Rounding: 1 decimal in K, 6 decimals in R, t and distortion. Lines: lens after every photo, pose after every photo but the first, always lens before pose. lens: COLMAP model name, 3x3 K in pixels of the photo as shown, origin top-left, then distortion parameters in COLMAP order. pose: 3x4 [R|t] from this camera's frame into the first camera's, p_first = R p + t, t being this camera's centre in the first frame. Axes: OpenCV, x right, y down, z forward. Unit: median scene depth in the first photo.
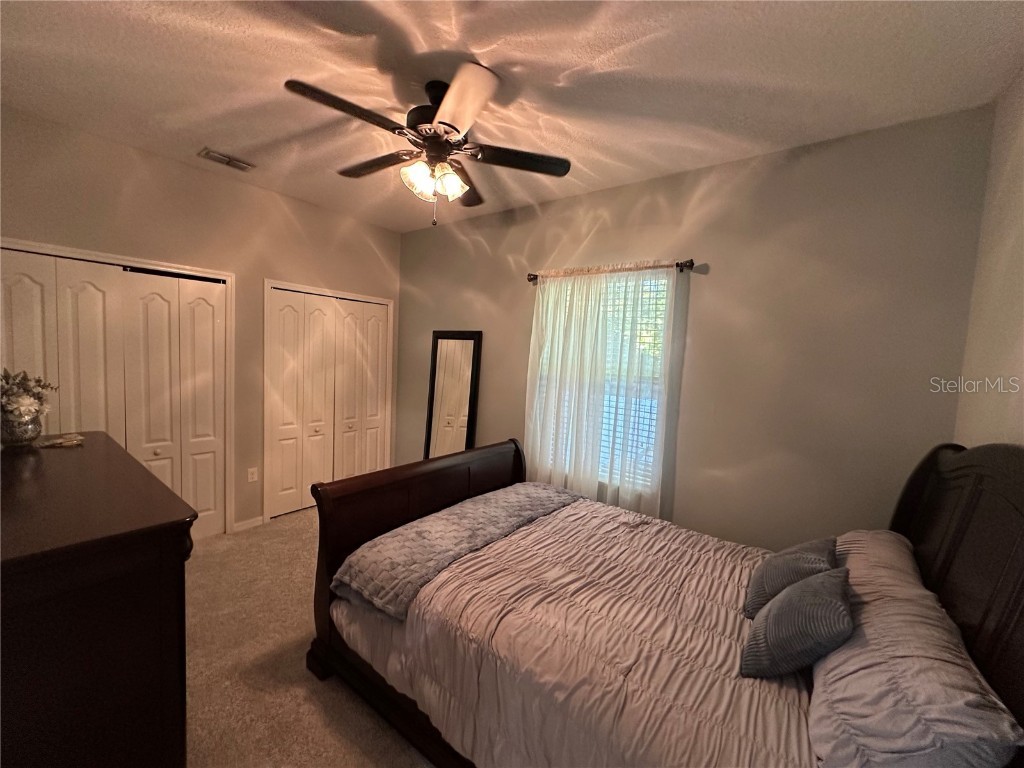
lens RADIAL K [[404.3, 0, 512.0], [0, 404.3, 384.0], [0, 0, 1]] dist [0.000014, 0.000272]
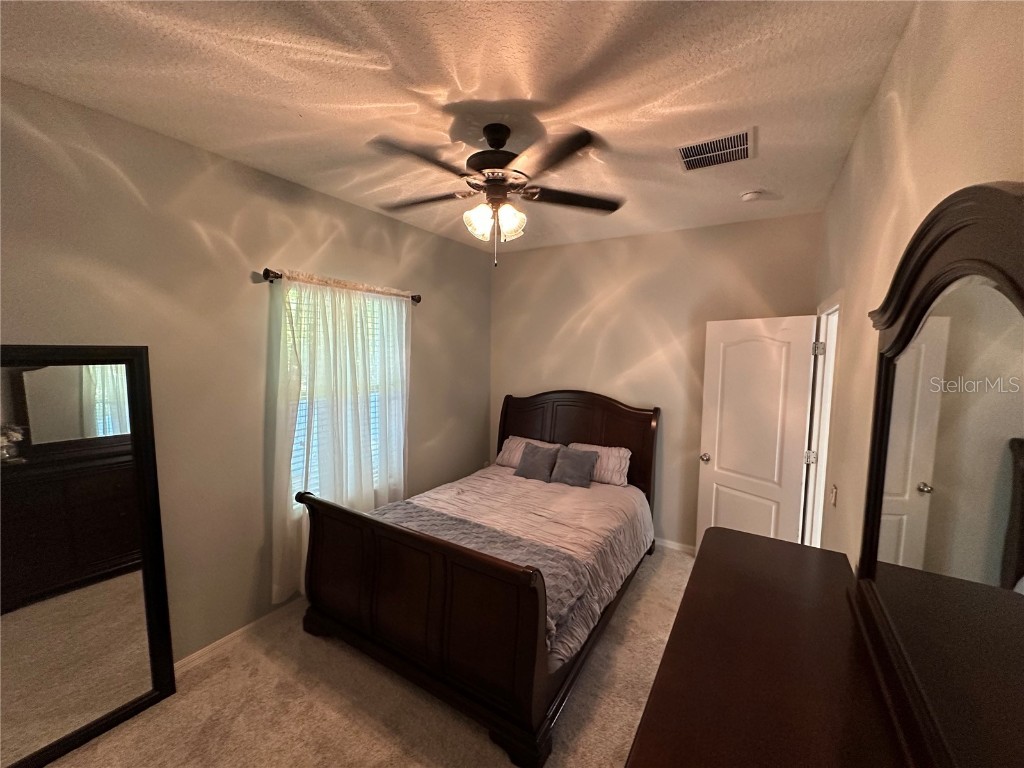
lens RADIAL K [[404.3, 0, 512.0], [0, 404.3, 384.0], [0, 0, 1]] dist [0.000014, 0.000272]
pose [[-0.085120, -0.136674, 0.986952, -0.825950], [0.063240, 0.987809, 0.142246, -0.159927], [-0.994362, 0.074523, -0.075439, 0.700955]]
